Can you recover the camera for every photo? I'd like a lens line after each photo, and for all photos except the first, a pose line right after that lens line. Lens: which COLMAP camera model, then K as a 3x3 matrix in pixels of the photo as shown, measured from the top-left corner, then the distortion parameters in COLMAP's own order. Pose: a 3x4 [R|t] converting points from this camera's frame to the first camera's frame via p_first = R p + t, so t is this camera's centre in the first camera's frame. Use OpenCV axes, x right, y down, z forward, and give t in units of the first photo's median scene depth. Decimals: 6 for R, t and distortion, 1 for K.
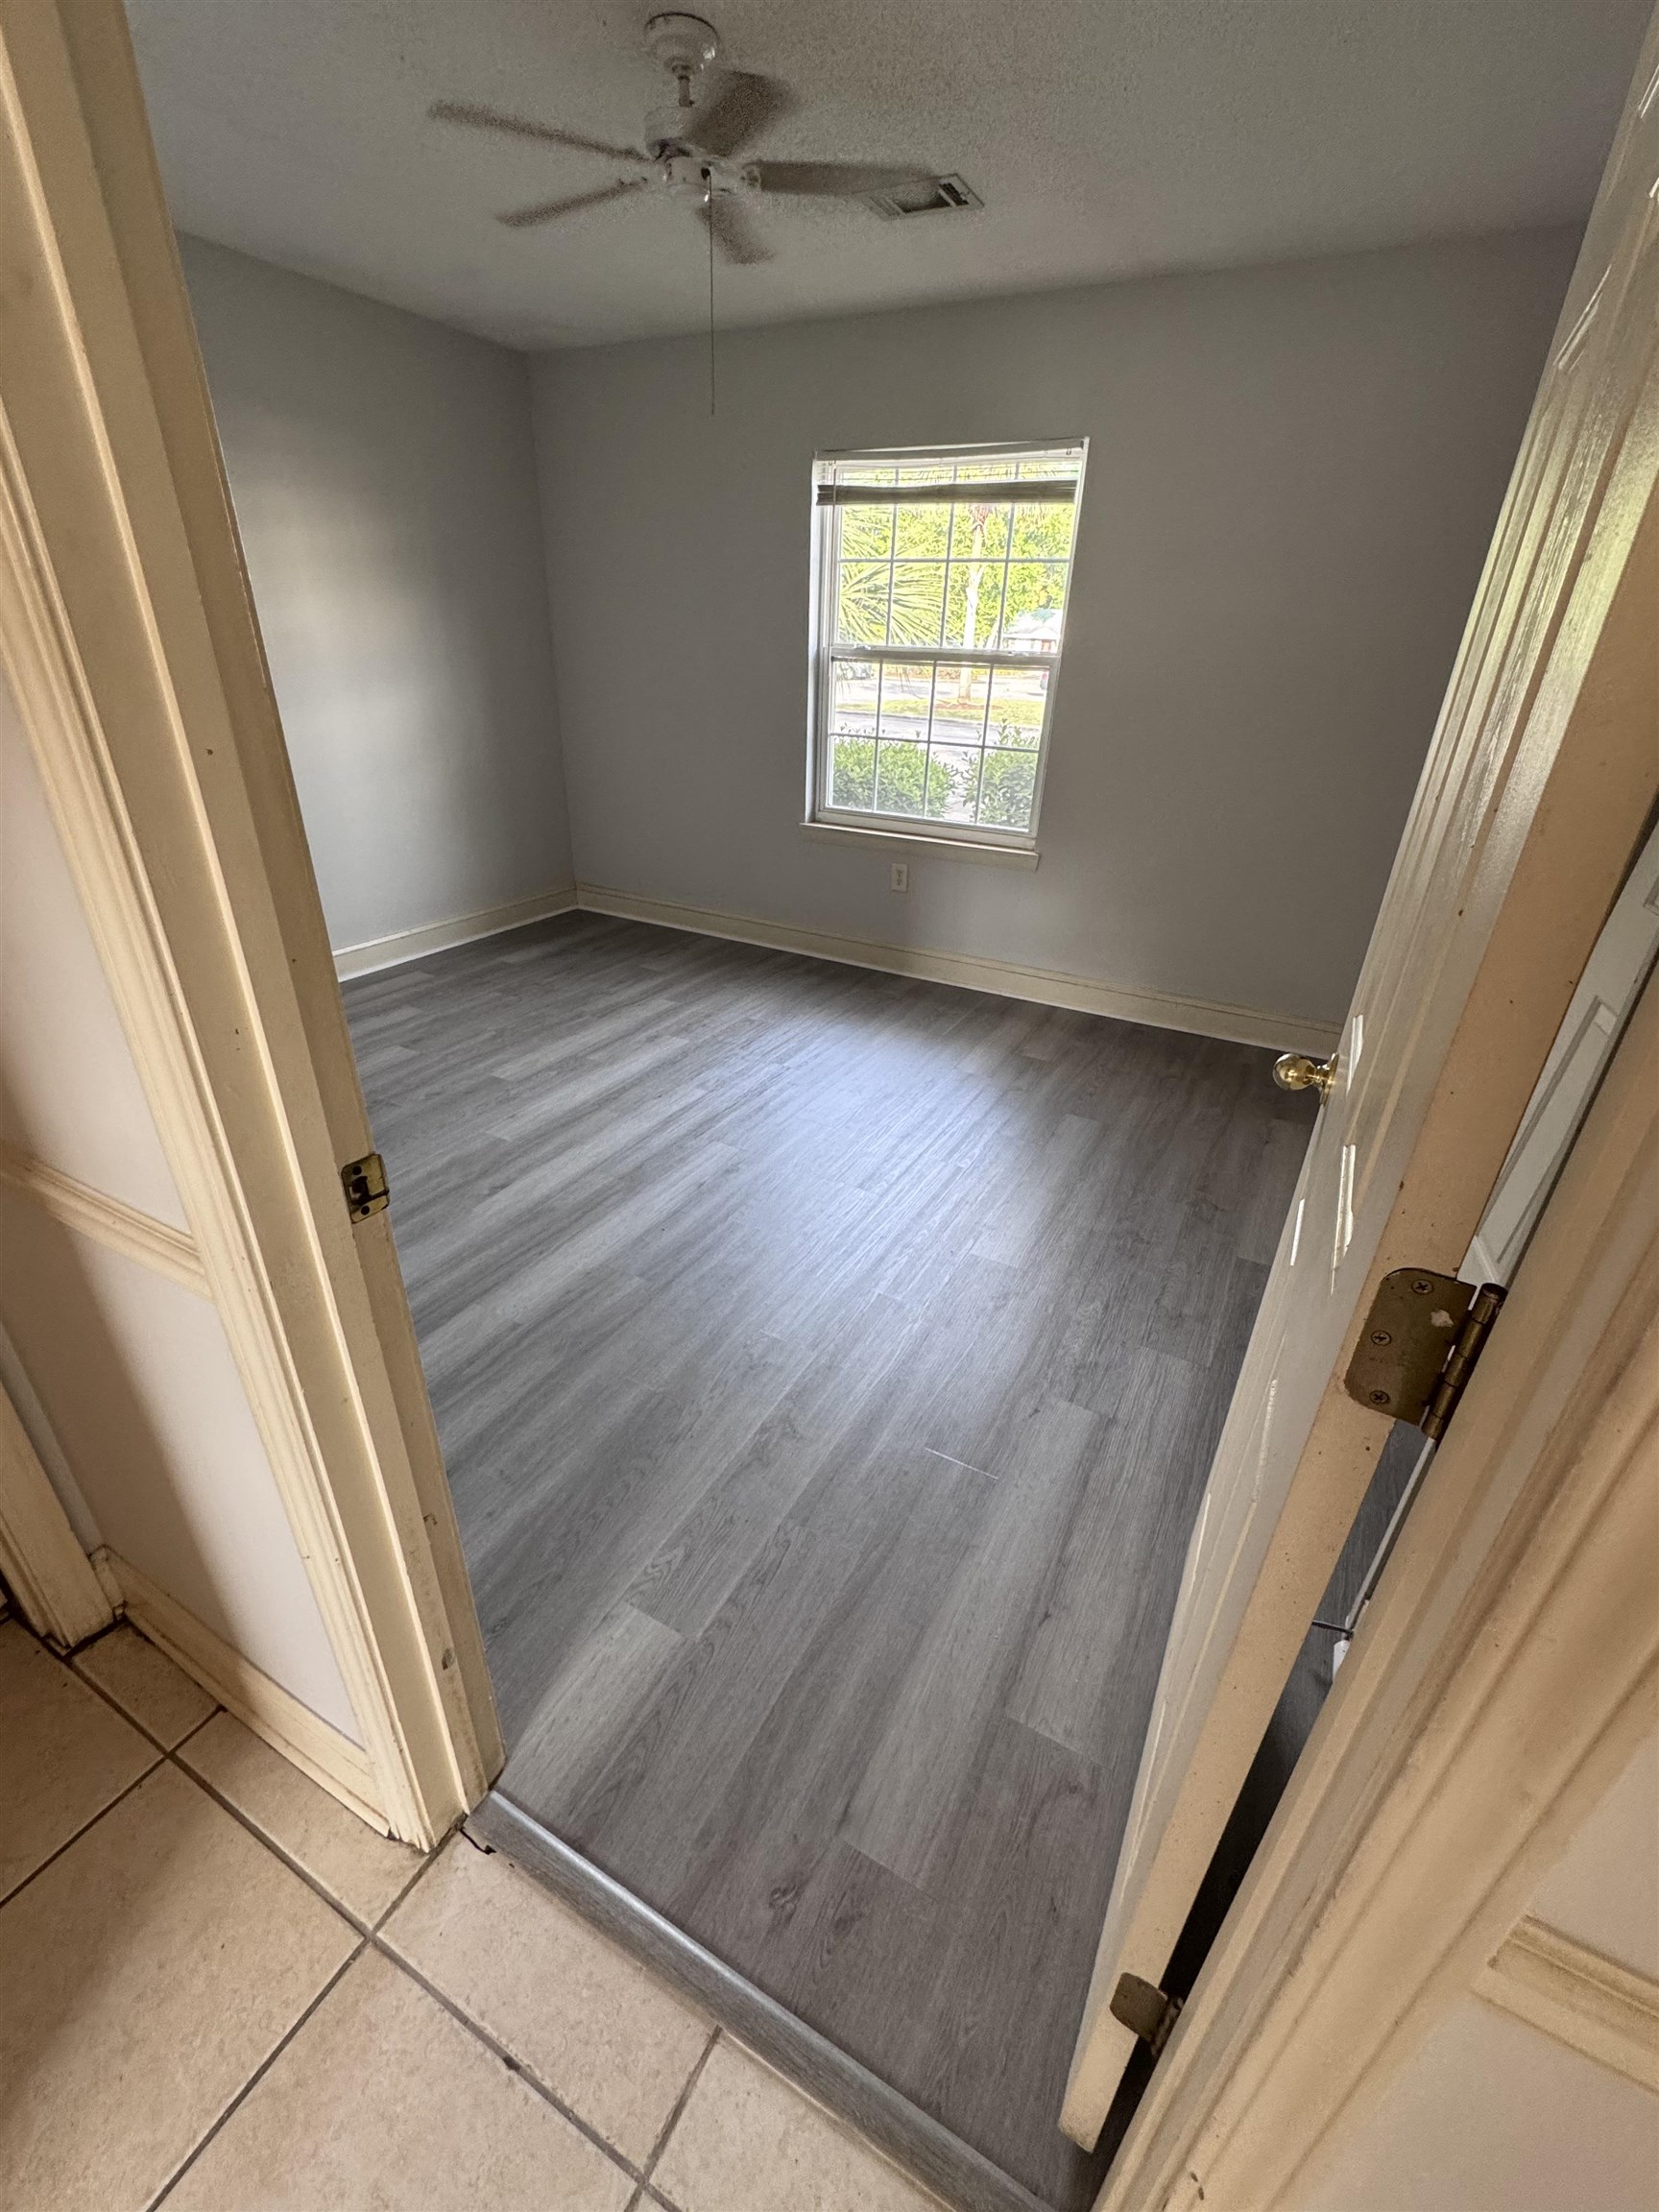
lens RADIAL K [[919.9, 0, 829.5], [0, 919.9, 1106.0], [0, 0, 1]] dist [-0.001343, -0.000140]
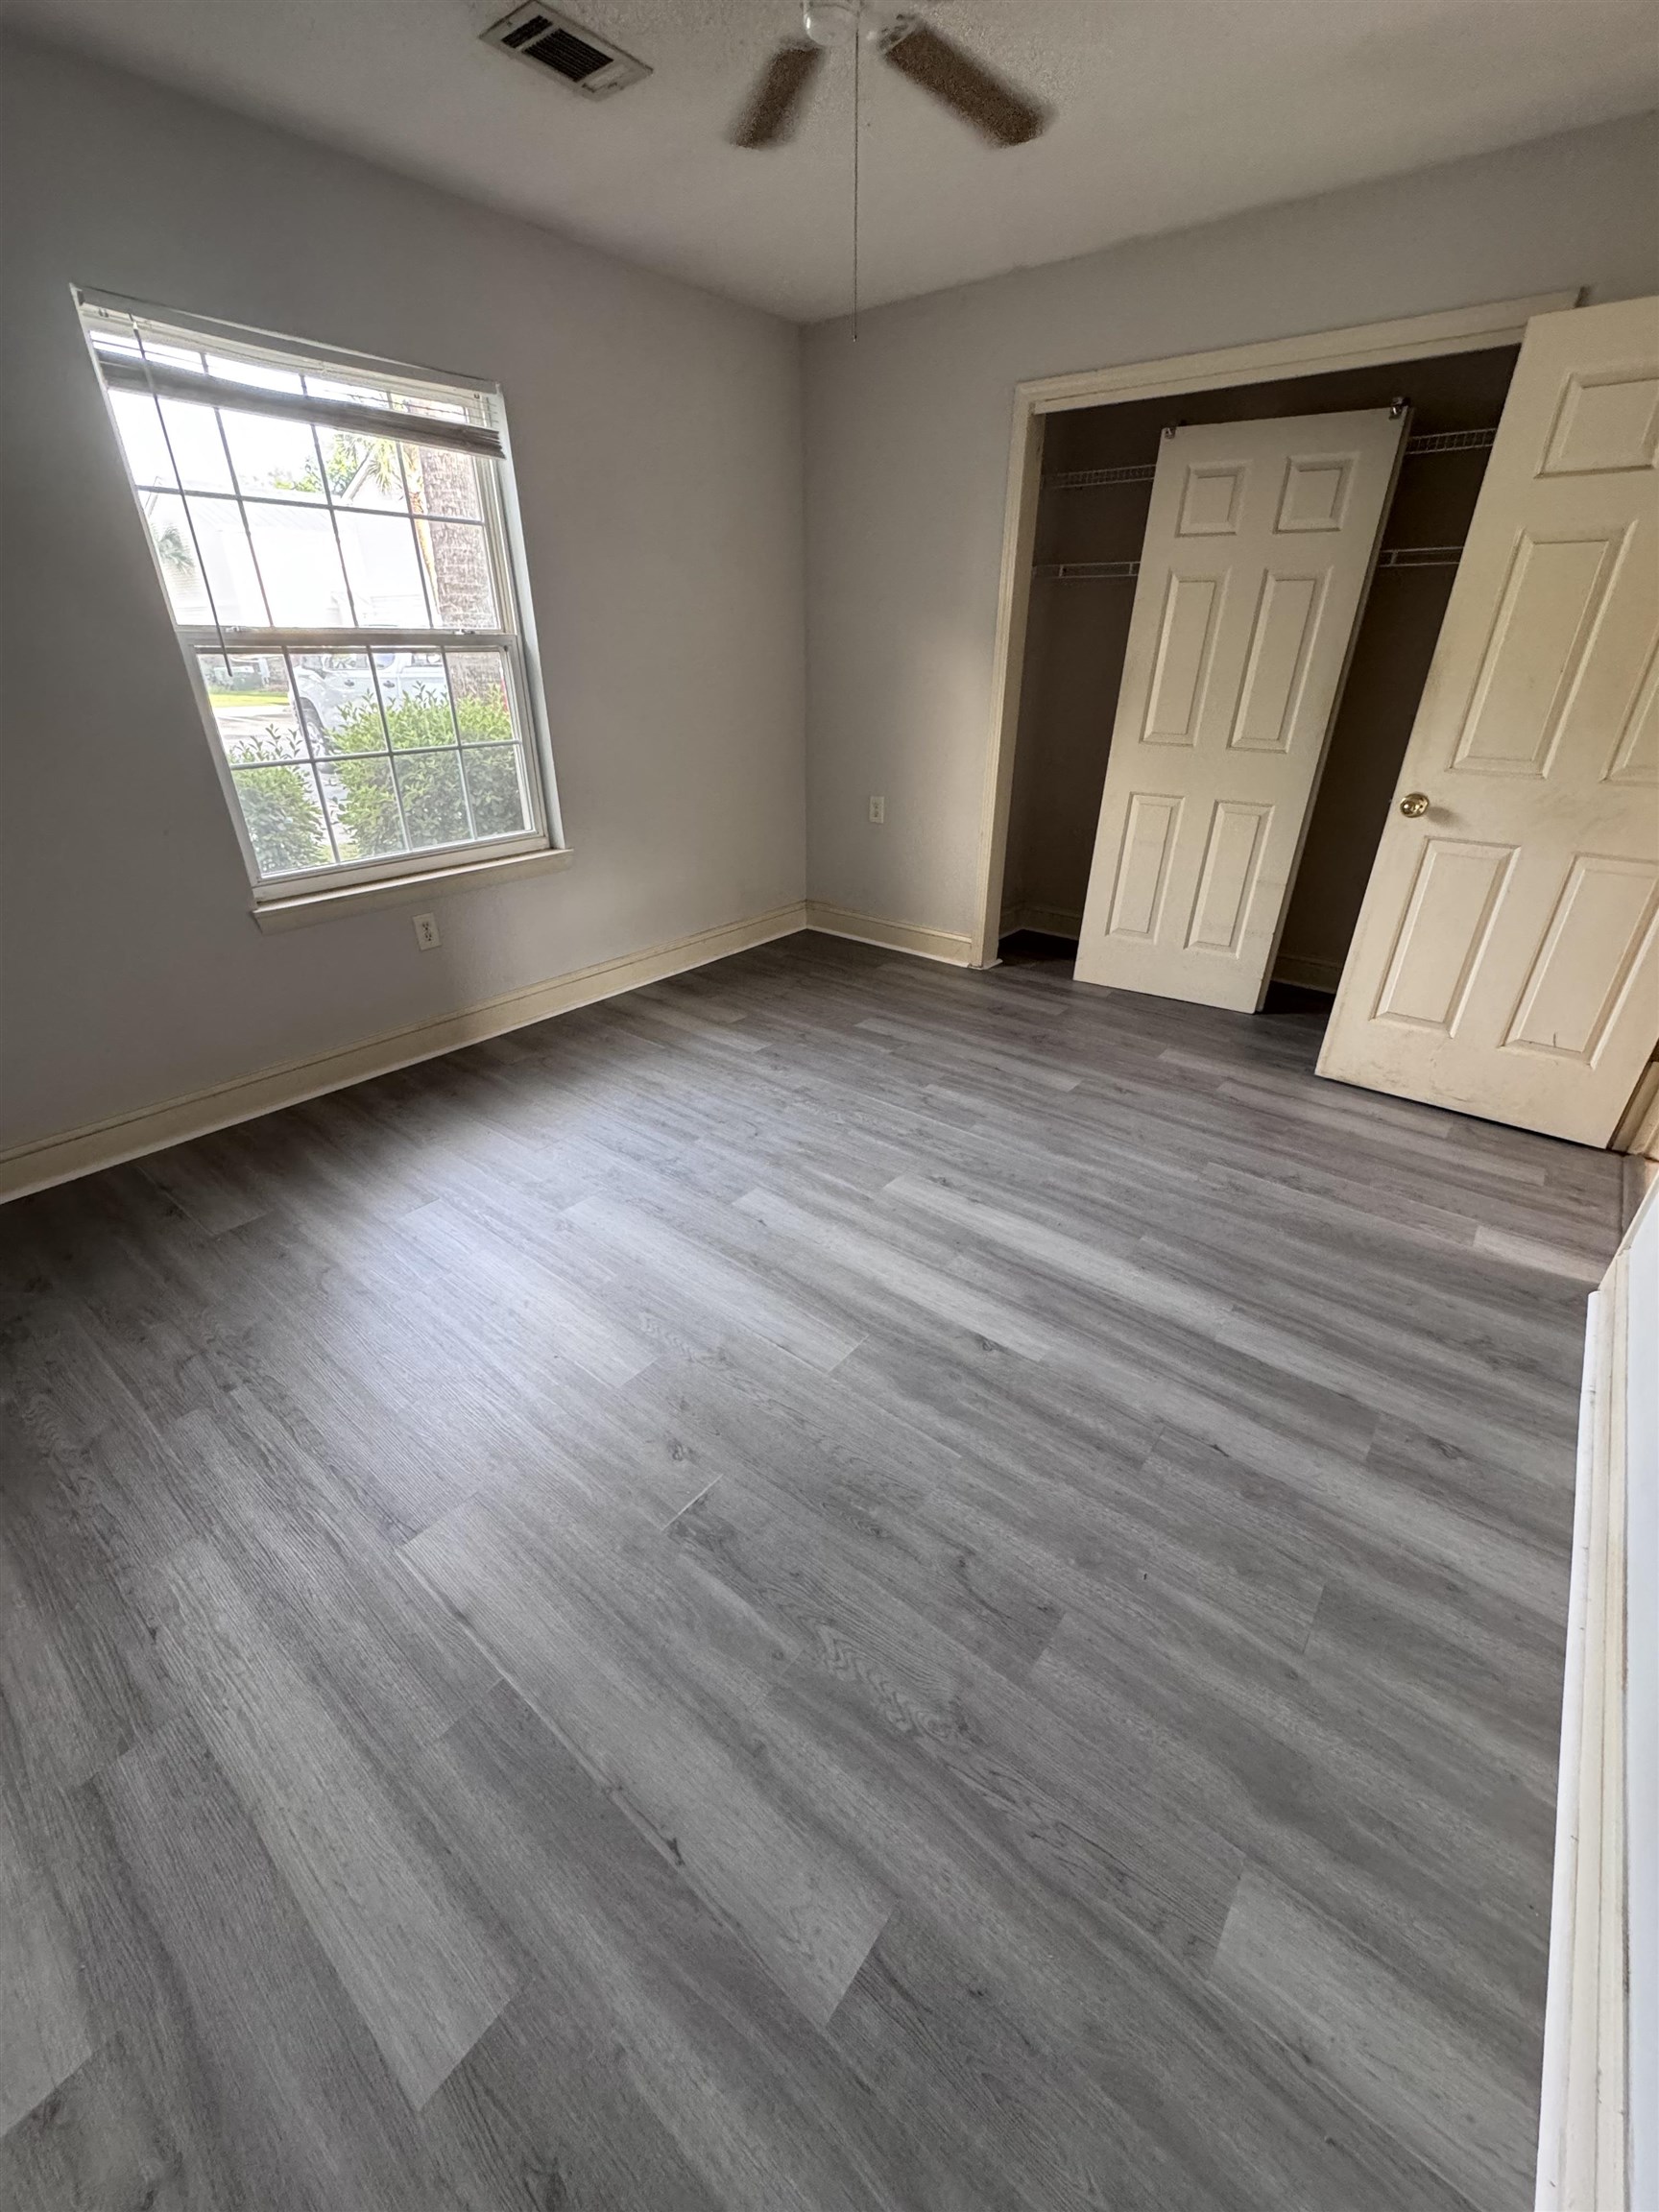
lens RADIAL K [[896.8, 0, 819.6], [0, 896.8, 1112.9], [0, 0, 1]] dist [-0.000802, 0.000030]
pose [[0.175335, -0.489259, 0.854332, -0.704343], [0.446474, 0.812925, 0.373916, -0.313236], [-0.877450, 0.315876, 0.360976, 0.589403]]
